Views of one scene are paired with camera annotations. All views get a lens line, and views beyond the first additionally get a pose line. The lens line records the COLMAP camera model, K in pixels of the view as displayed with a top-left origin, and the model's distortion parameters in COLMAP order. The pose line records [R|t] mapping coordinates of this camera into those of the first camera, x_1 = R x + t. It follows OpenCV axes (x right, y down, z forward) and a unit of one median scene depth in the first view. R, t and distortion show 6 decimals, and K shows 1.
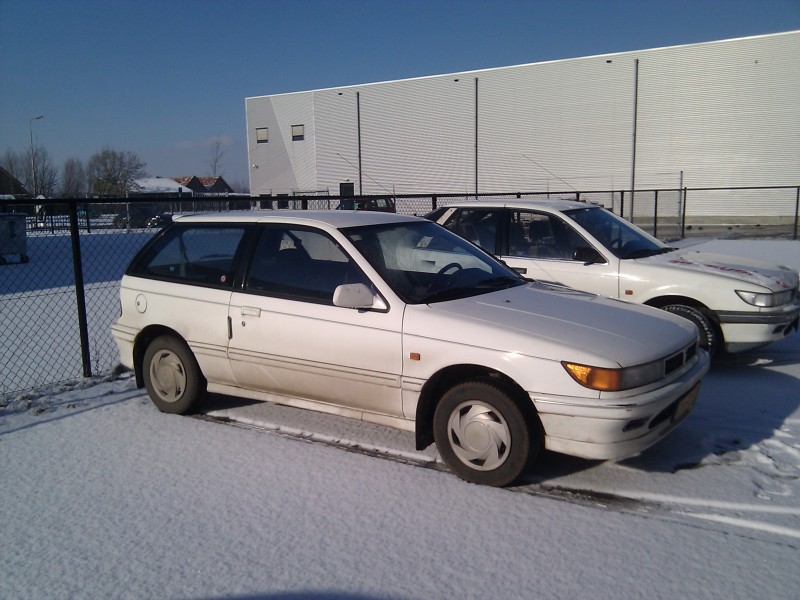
lens RADIAL K [[753.9, 0, 396.2], [0, 753.9, 301.4], [0, 0, 1]] dist [0.119284, -0.278031]
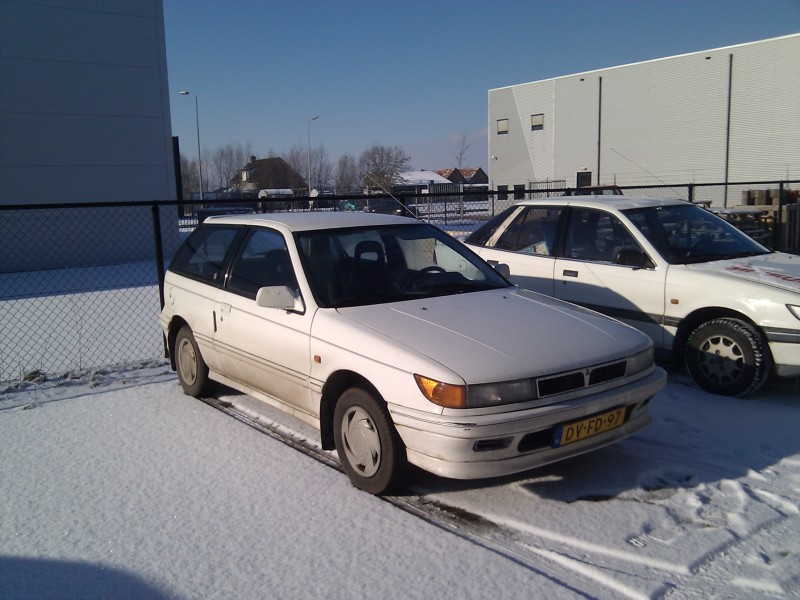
lens RADIAL K [[753.9, 0, 396.2], [0, 753.9, 301.4], [0, 0, 1]] dist [0.119284, -0.278031]
pose [[0.942126, 0.037592, -0.333145, 0.383952], [-0.033142, 0.999269, 0.019035, -0.023591], [0.333617, -0.006892, 0.942683, 0.054901]]
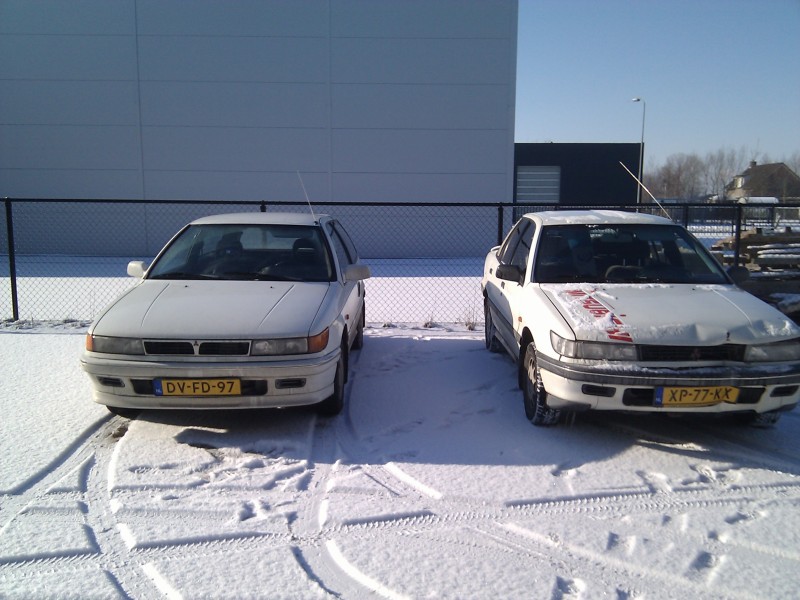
lens RADIAL K [[753.9, 0, 396.2], [0, 753.9, 301.4], [0, 0, 1]] dist [0.119284, -0.278031]
pose [[0.556739, 0.128427, -0.820700, 1.227889], [-0.131254, 0.989166, 0.065750, -0.092873], [0.820253, 0.071115, 0.567563, 0.491247]]
